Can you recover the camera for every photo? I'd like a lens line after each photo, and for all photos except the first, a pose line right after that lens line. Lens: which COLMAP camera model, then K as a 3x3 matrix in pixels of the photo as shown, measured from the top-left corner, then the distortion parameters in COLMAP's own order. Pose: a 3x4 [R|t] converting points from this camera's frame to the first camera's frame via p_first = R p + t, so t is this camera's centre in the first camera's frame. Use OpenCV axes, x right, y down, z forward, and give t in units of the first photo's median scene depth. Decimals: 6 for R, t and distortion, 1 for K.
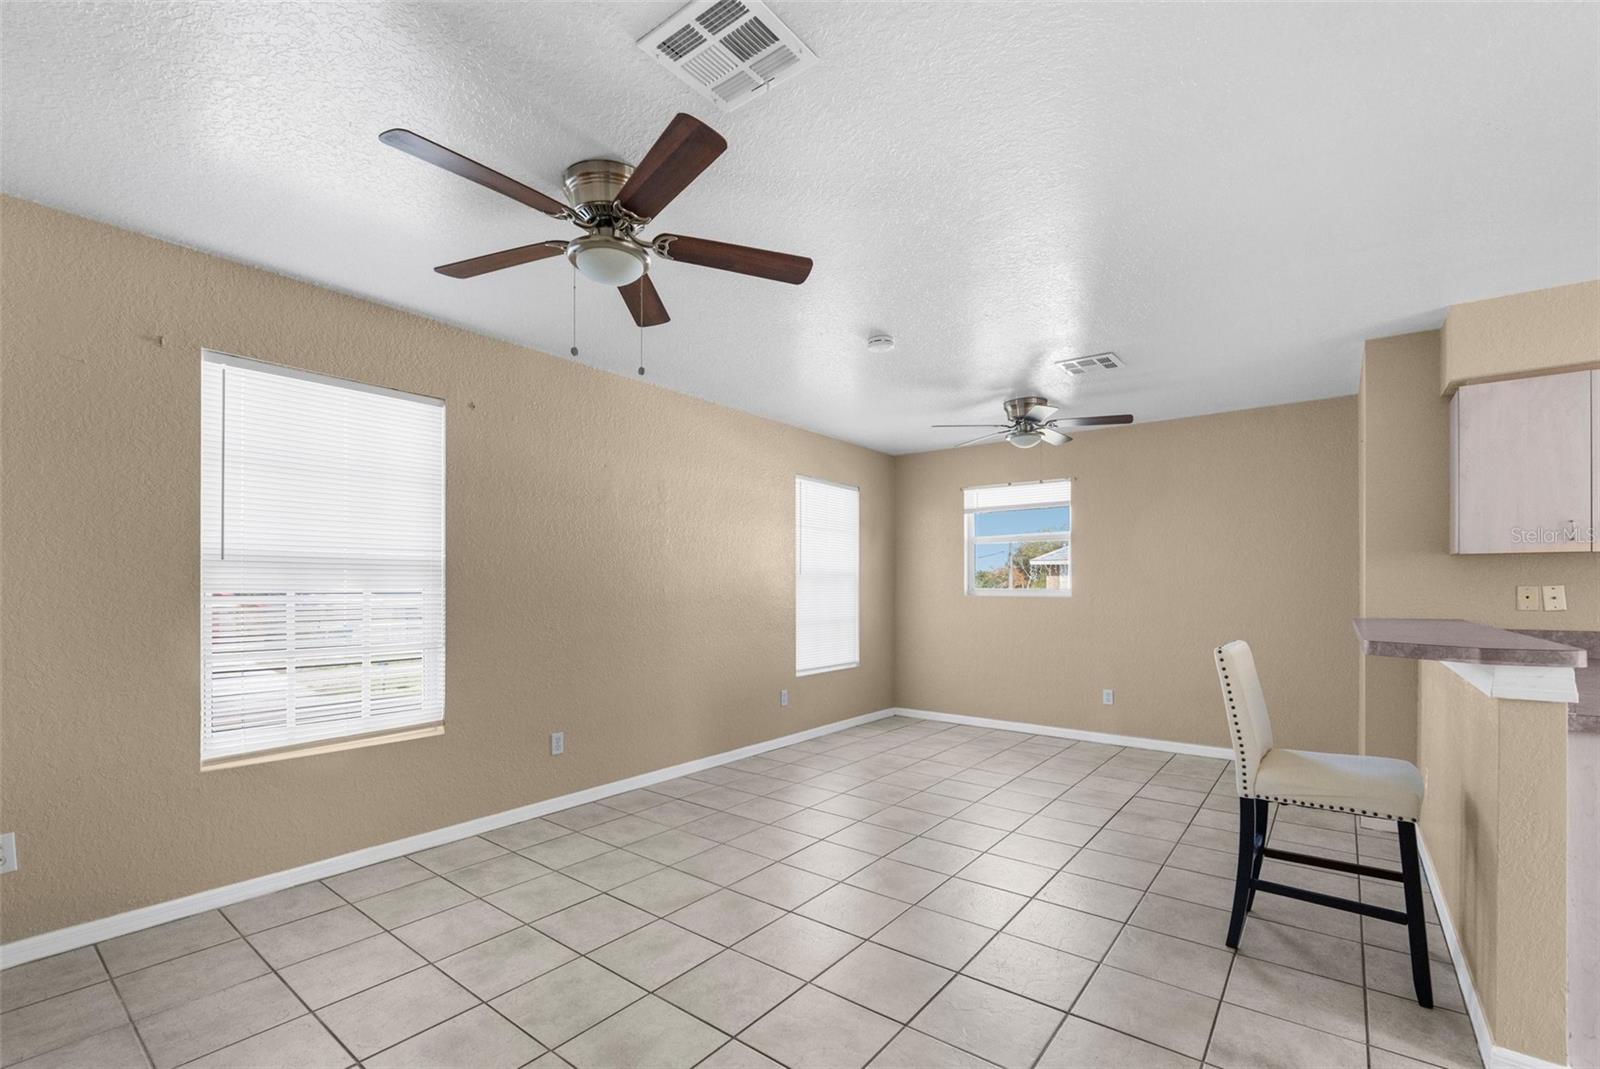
lens RADIAL K [[710.1, 0, 797.5], [0, 710.1, 587.4], [0, 0, 1]] dist [-0.010112, -0.000248]
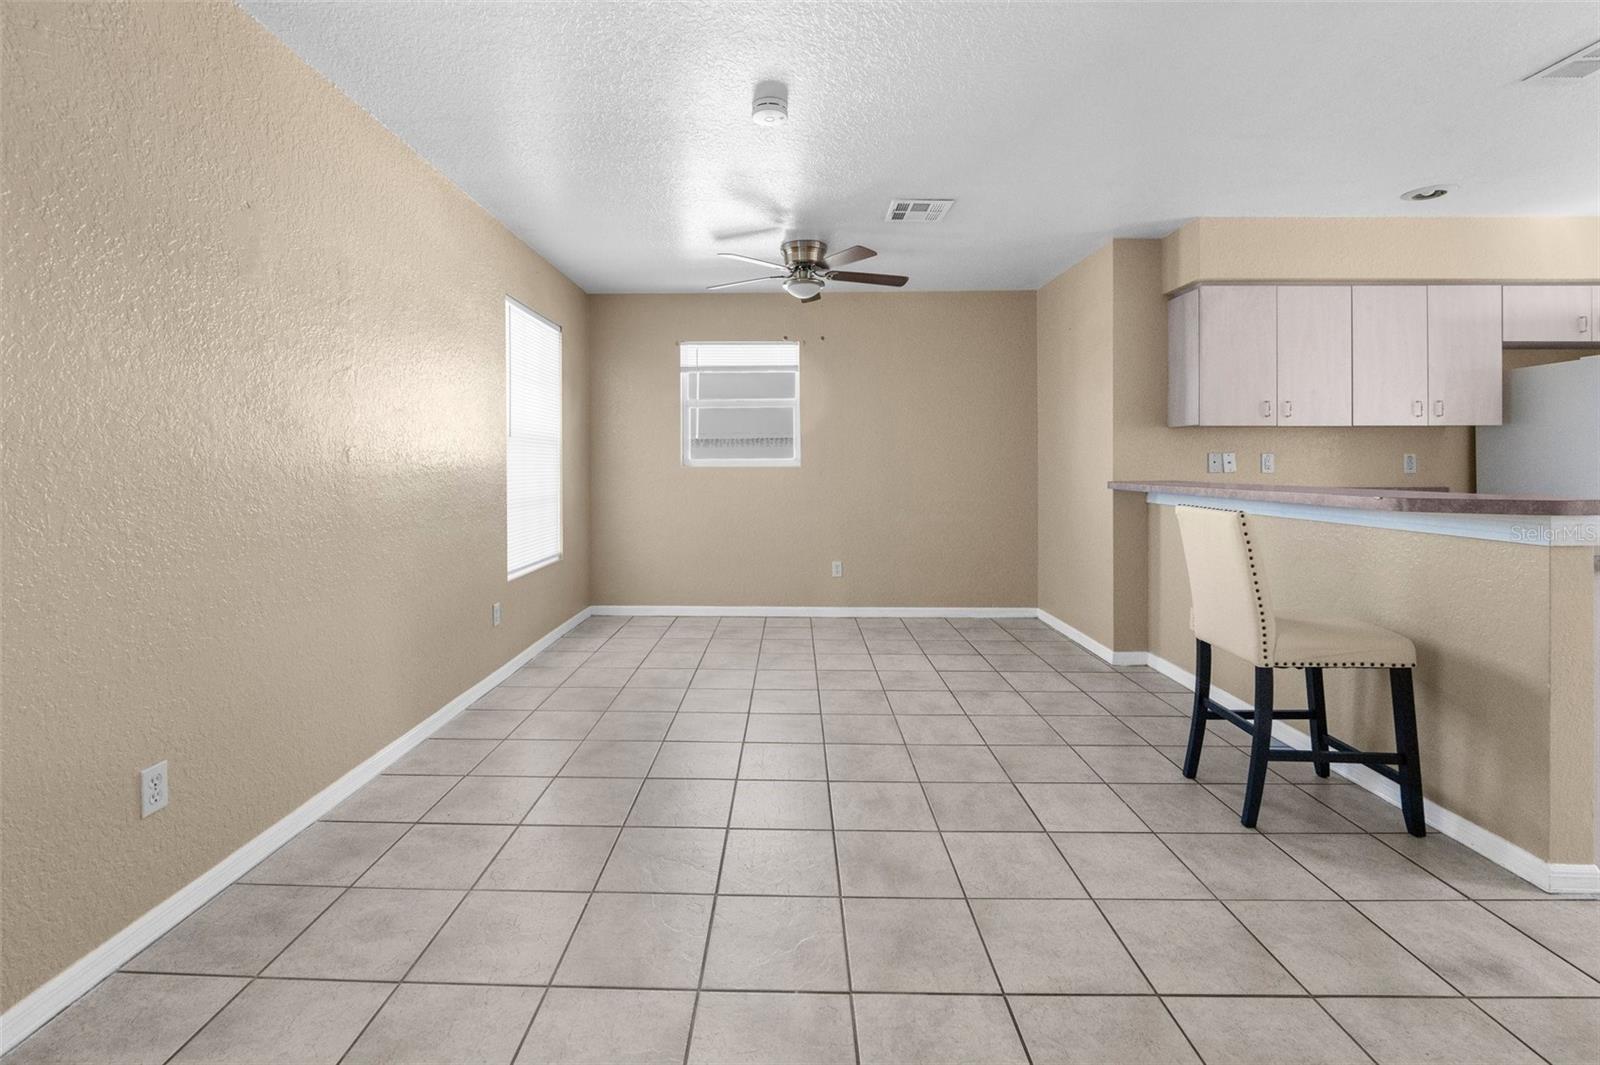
lens RADIAL K [[696.6, 0, 793.4], [0, 696.6, 465.7], [0, 0, 1]] dist [-0.000072, -0.004914]
pose [[0.799341, -0.003849, 0.600866, -0.275720], [0.002248, 0.999992, 0.003415, 0.012883], [-0.600874, -0.001379, 0.799343, 0.397616]]
